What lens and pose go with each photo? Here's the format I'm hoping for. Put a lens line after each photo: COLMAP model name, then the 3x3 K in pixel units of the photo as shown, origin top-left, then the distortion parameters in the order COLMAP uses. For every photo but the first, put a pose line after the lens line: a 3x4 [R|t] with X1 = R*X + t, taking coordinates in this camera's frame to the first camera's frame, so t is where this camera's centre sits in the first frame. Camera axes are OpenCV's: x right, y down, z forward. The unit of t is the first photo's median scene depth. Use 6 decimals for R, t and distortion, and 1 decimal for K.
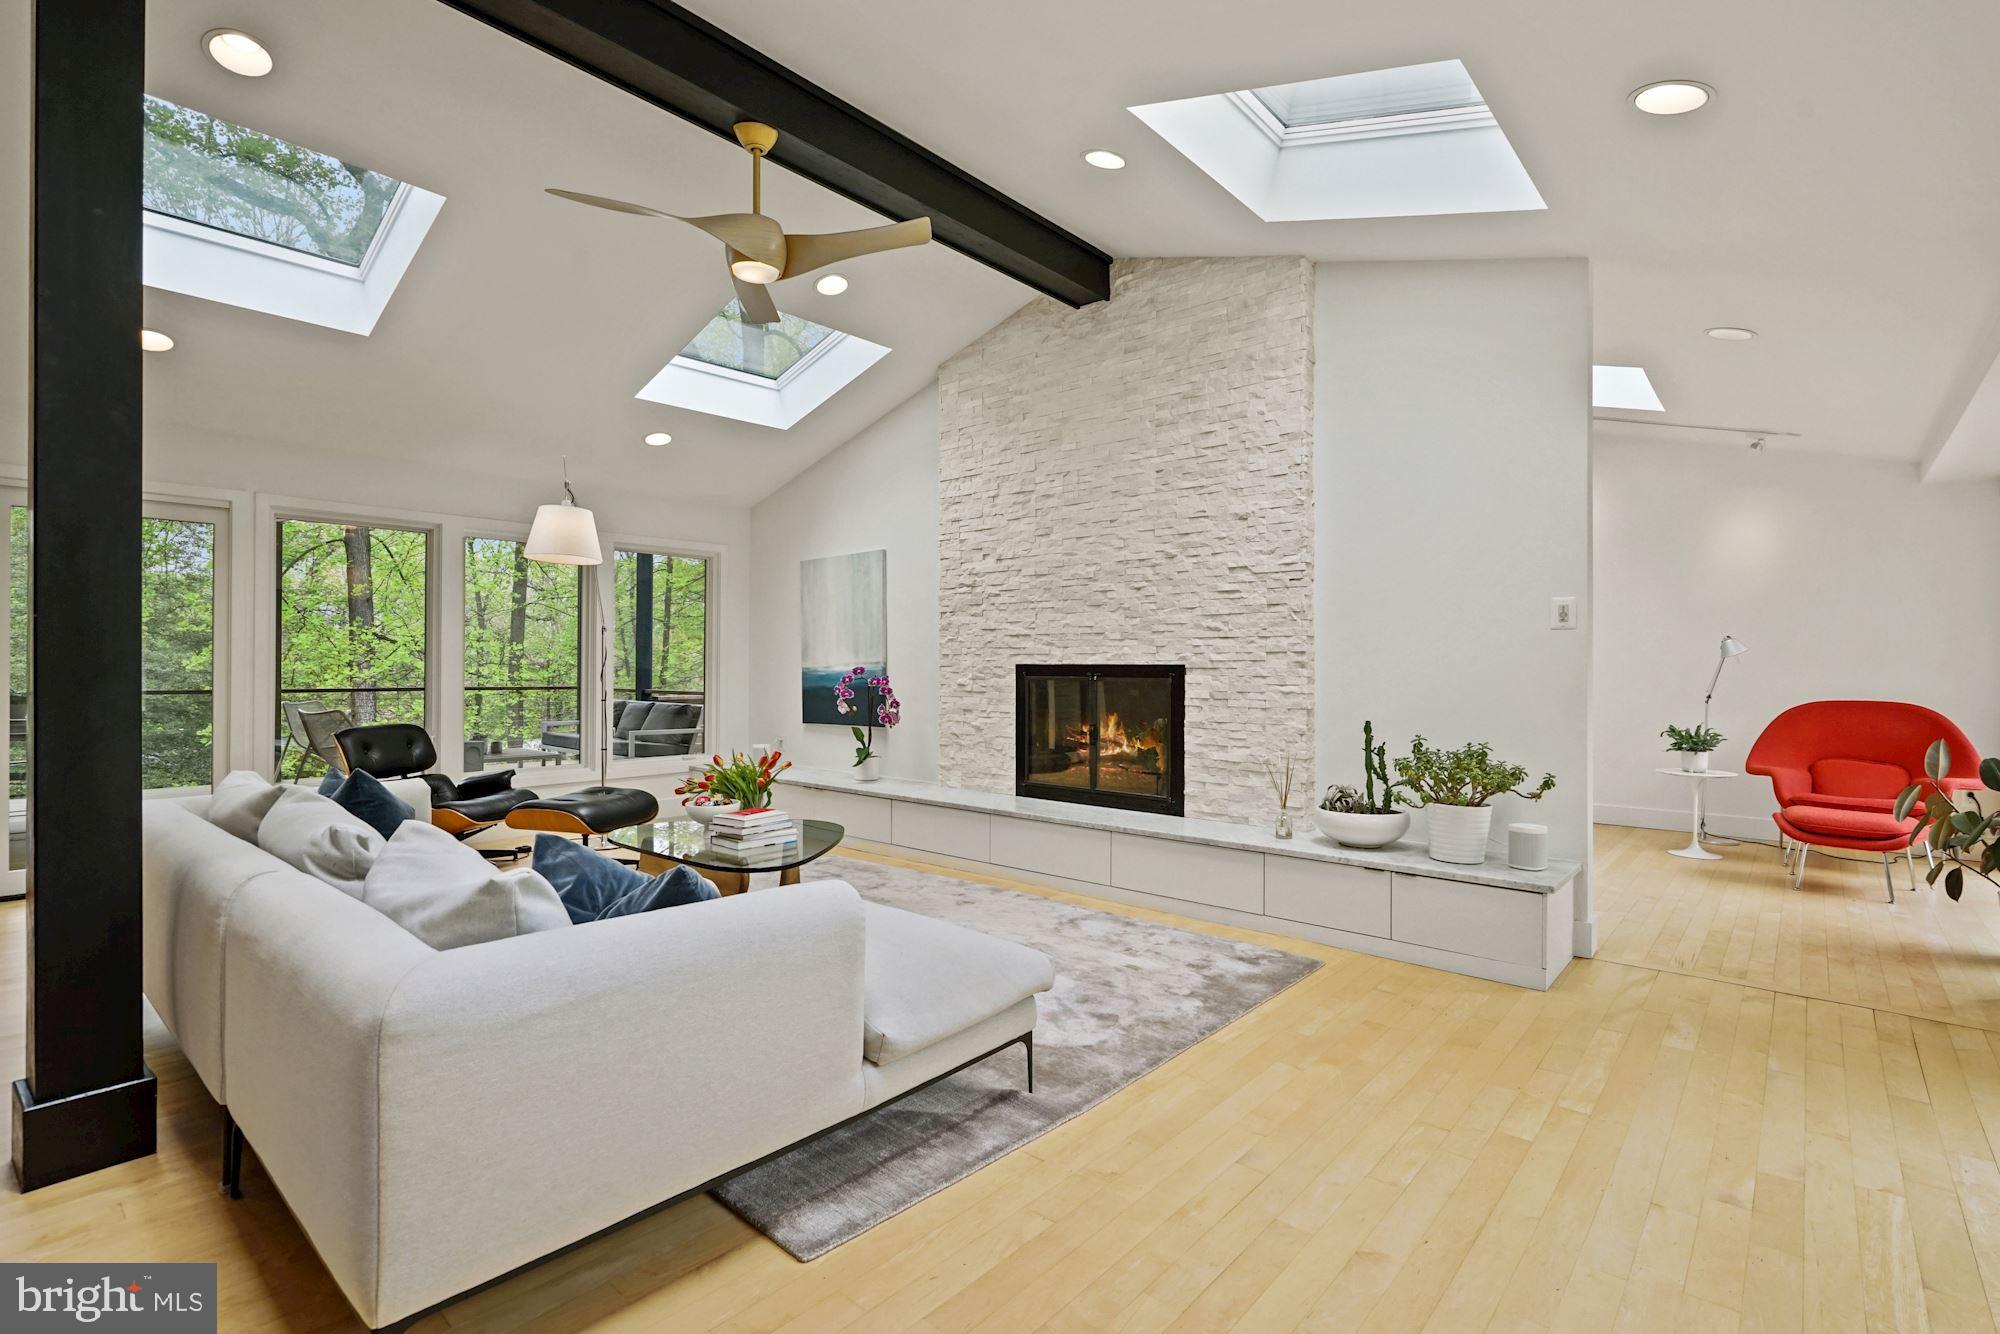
lens RADIAL K [[924.1, 0, 1005.7], [0, 924.1, 662.9], [0, 0, 1]] dist [-0.000700, -0.000125]
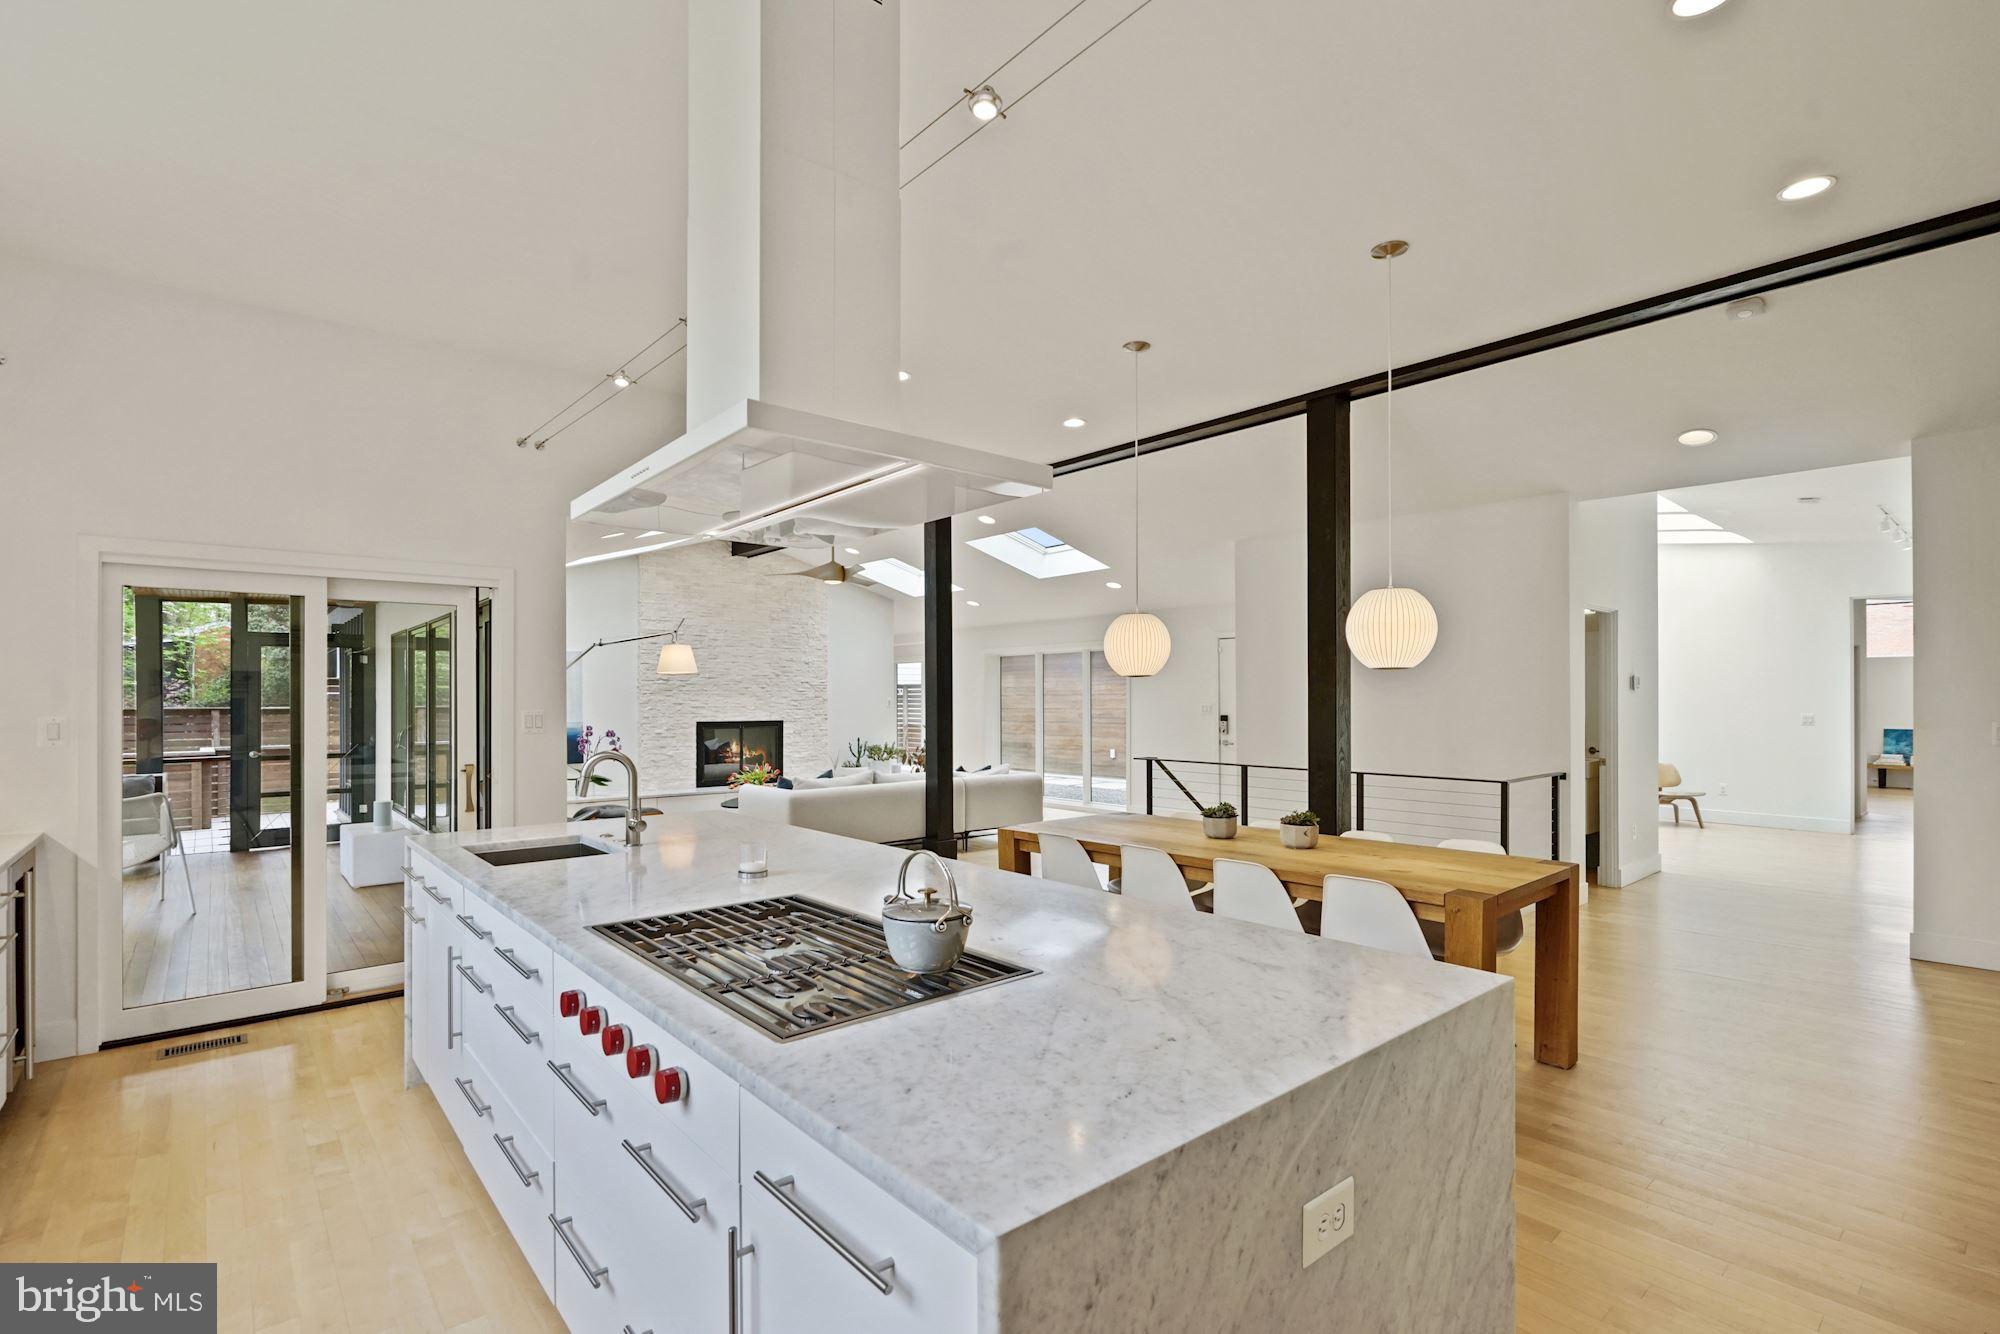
lens RADIAL K [[923.6, 0, 998.1], [0, 923.6, 697.4], [0, 0, 1]] dist [-0.001959, 0.000409]
pose [[0.143952, -0.003526, 0.989578, -2.058035], [-0.001289, 0.999992, 0.003750, -0.065283], [-0.989584, -0.001815, 0.143946, 0.080026]]
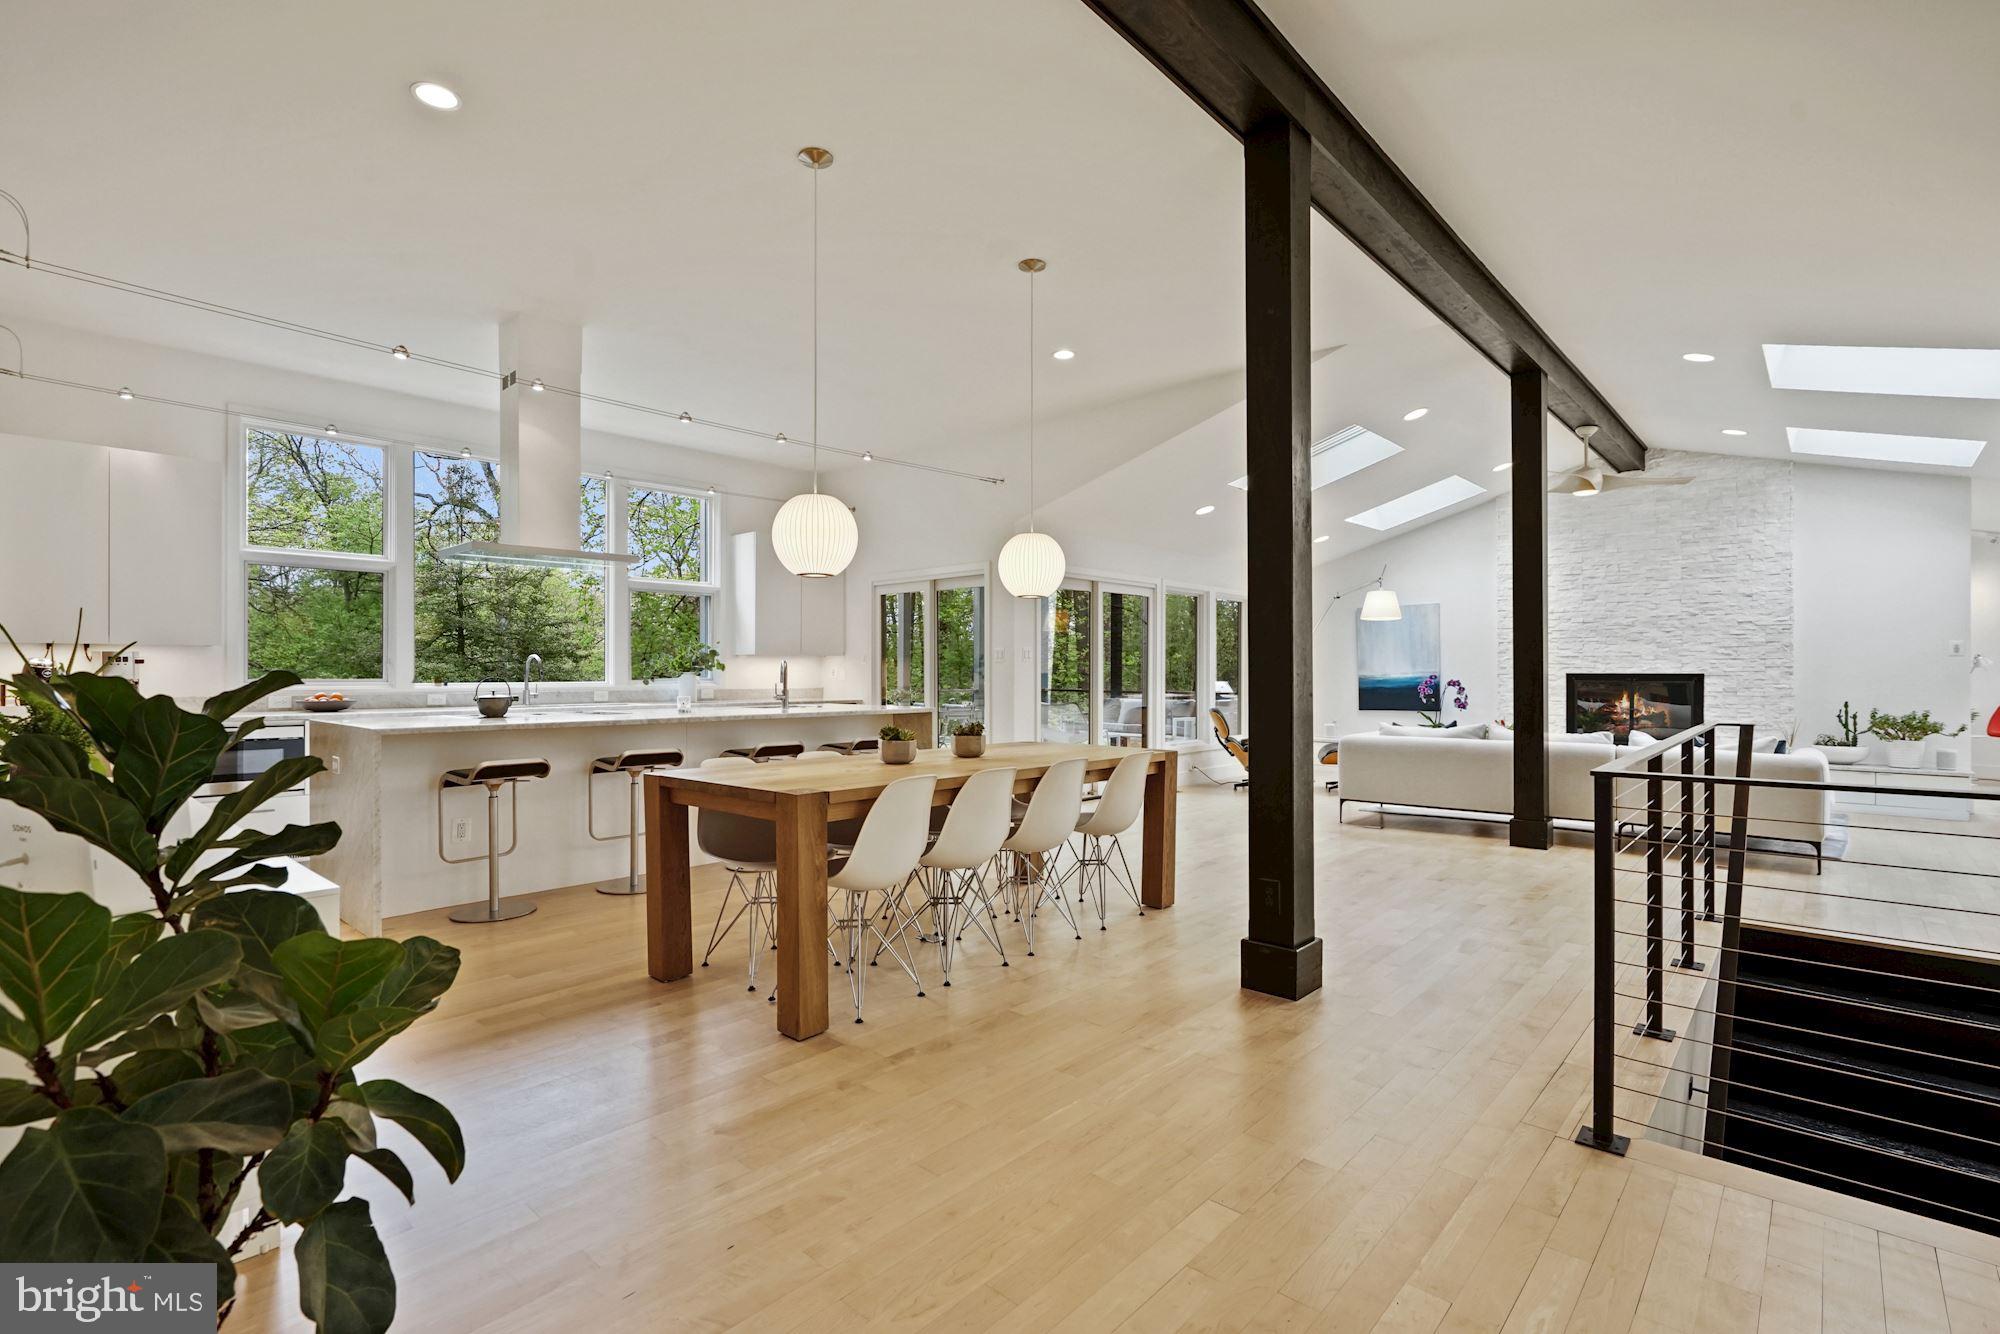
lens RADIAL K [[917.1, 0, 995.0], [0, 917.1, 673.4], [0, 0, 1]] dist [-0.000464, -0.000218]
pose [[0.999728, -0.004303, -0.022928, -1.133619], [0.004456, 0.999968, 0.006601, -0.015983], [0.022899, -0.006701, 0.999715, -0.830965]]
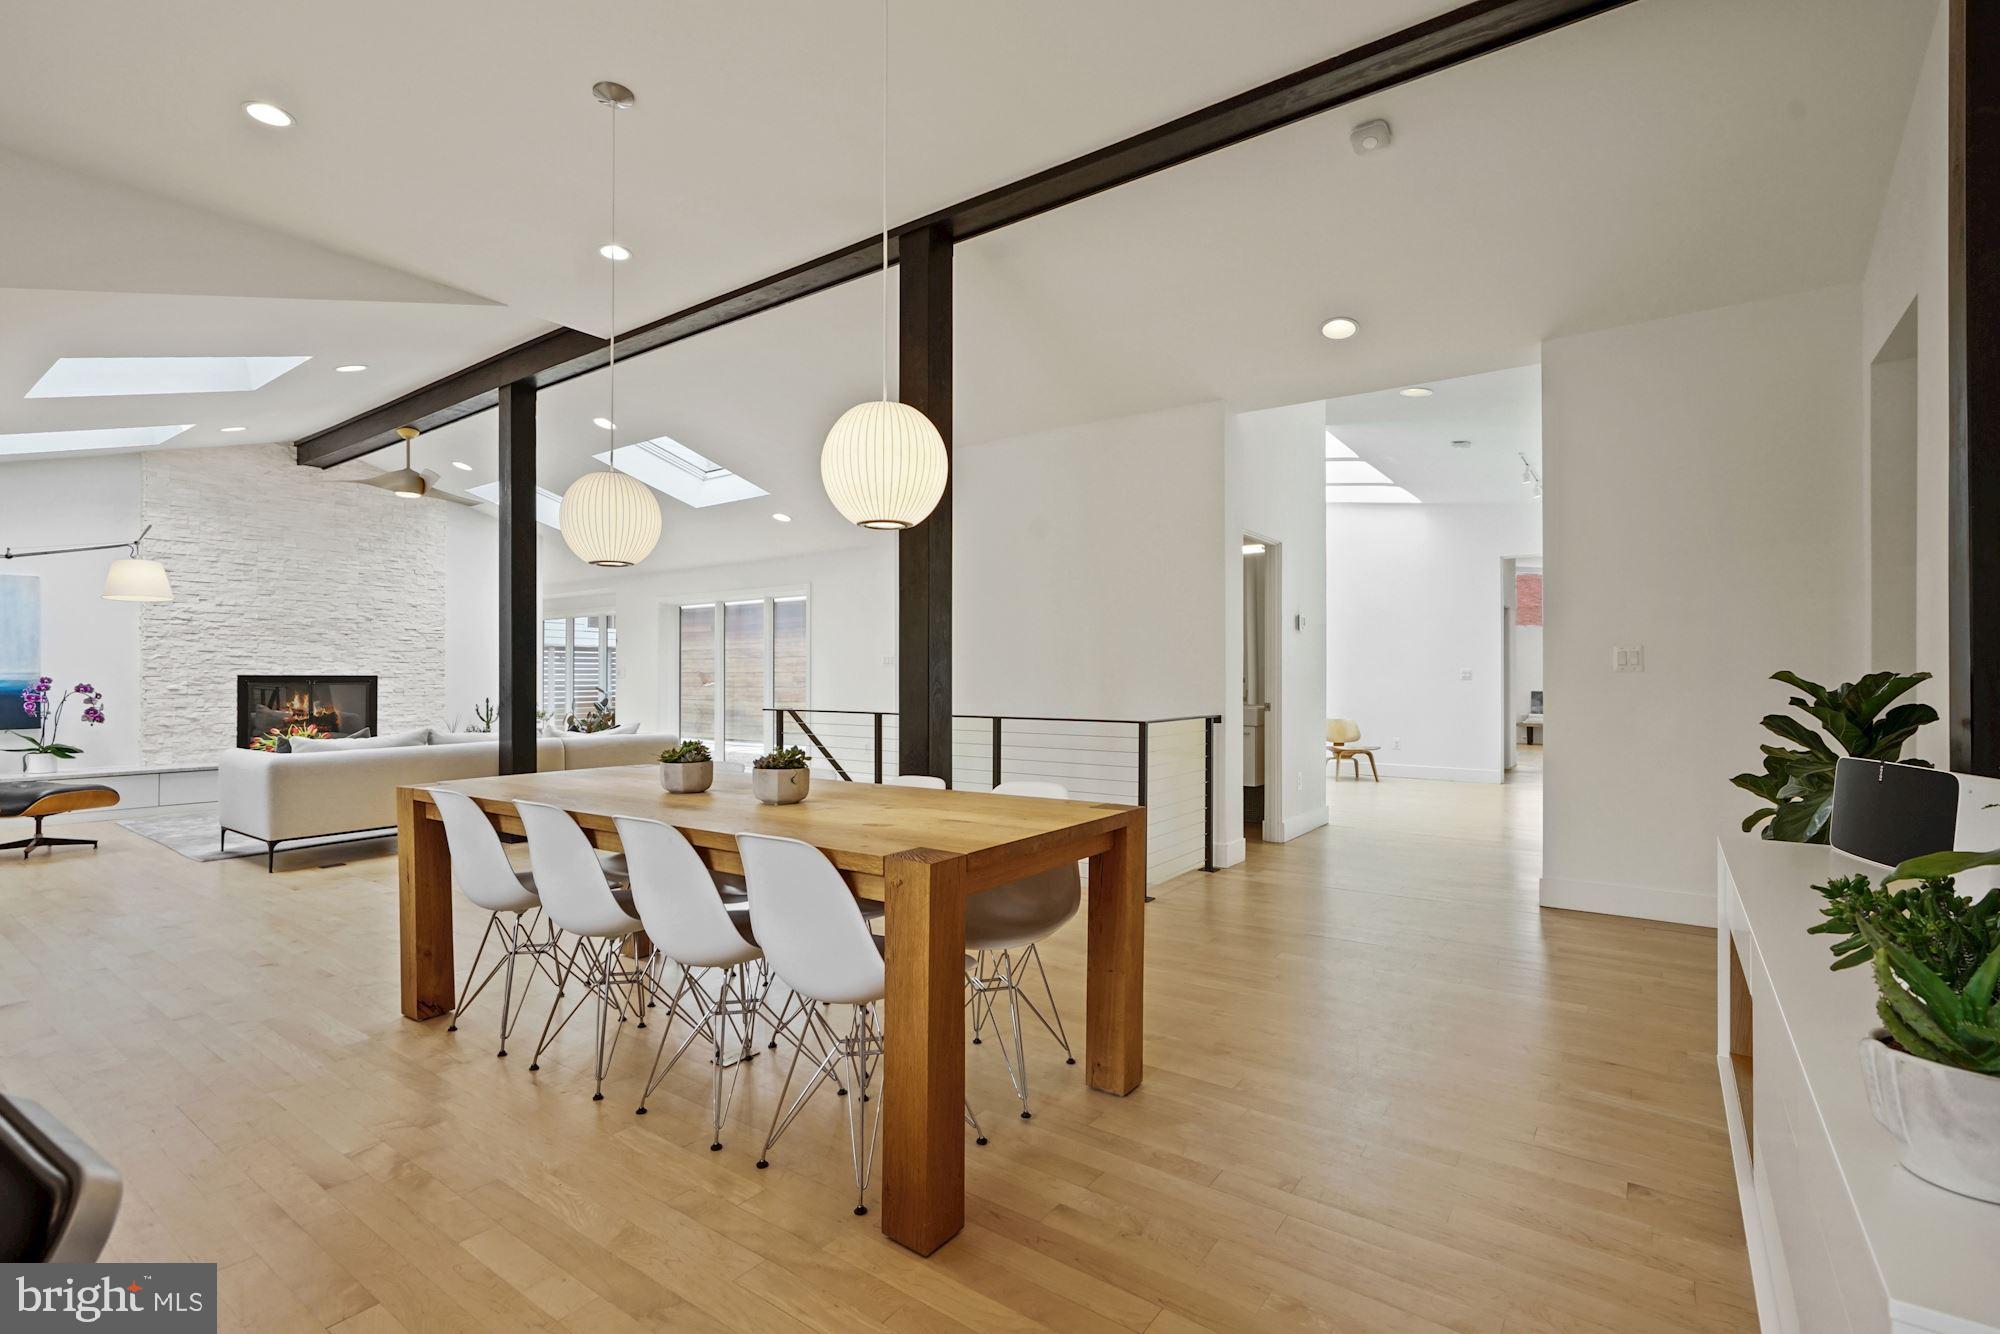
lens RADIAL K [[917.1, 0, 995.0], [0, 917.1, 673.4], [0, 0, 1]] dist [-0.000464, -0.000218]
pose [[-0.086834, -0.000413, 0.996223, -1.788364], [-0.005062, 0.999987, -0.000027, -0.008427], [-0.996210, -0.005046, -0.086835, -0.134781]]
